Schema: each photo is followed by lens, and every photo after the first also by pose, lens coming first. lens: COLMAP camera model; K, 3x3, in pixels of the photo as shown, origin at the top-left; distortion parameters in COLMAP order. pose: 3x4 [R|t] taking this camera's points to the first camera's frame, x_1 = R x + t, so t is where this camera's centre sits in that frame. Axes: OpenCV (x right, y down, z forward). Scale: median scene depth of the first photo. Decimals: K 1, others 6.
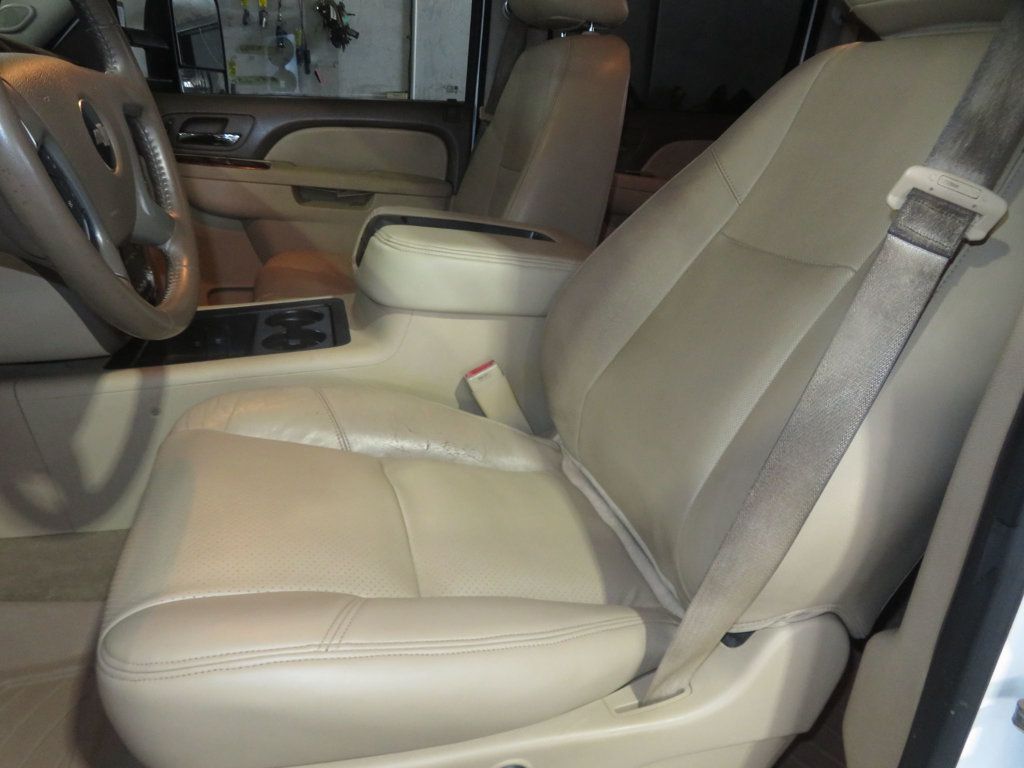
lens RADIAL K [[731.9, 0, 519.5], [0, 731.9, 378.5], [0, 0, 1]] dist [-0.005673, 0.004315]
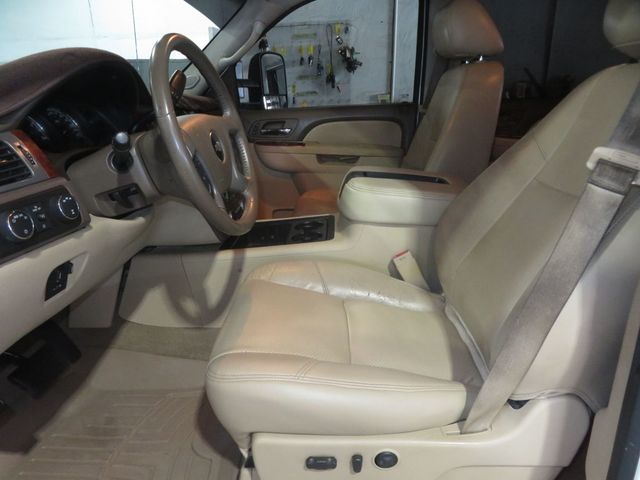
lens RADIAL K [[457.4, 0, 324.7], [0, 457.4, 236.6], [0, 0, 1]] dist [-0.005673, 0.004315]
pose [[0.953787, 0.013314, -0.300187, 0.109742], [-0.031251, 0.997996, -0.055031, 0.012132], [0.298853, 0.061869, 0.952292, -0.152676]]
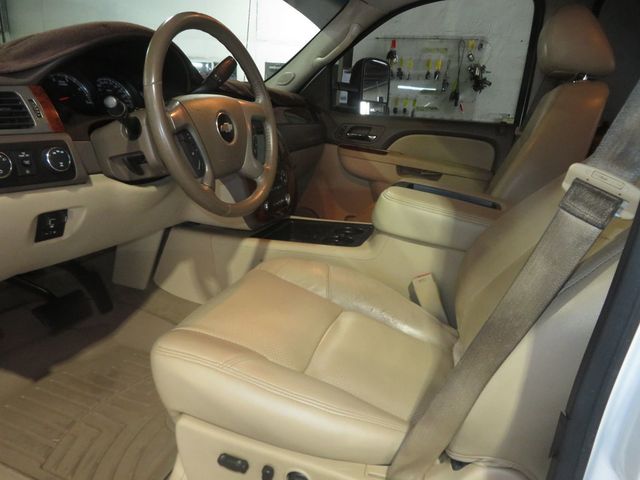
lens RADIAL K [[461.8, 0, 322.2], [0, 461.8, 240.6], [0, 0, 1]] dist [-0.020861, 0.001361]
pose [[0.825962, 0.167539, -0.538255, 0.313390], [-0.226870, 0.972870, -0.045317, 0.008421], [0.516060, 0.159544, 0.841563, -0.005532]]
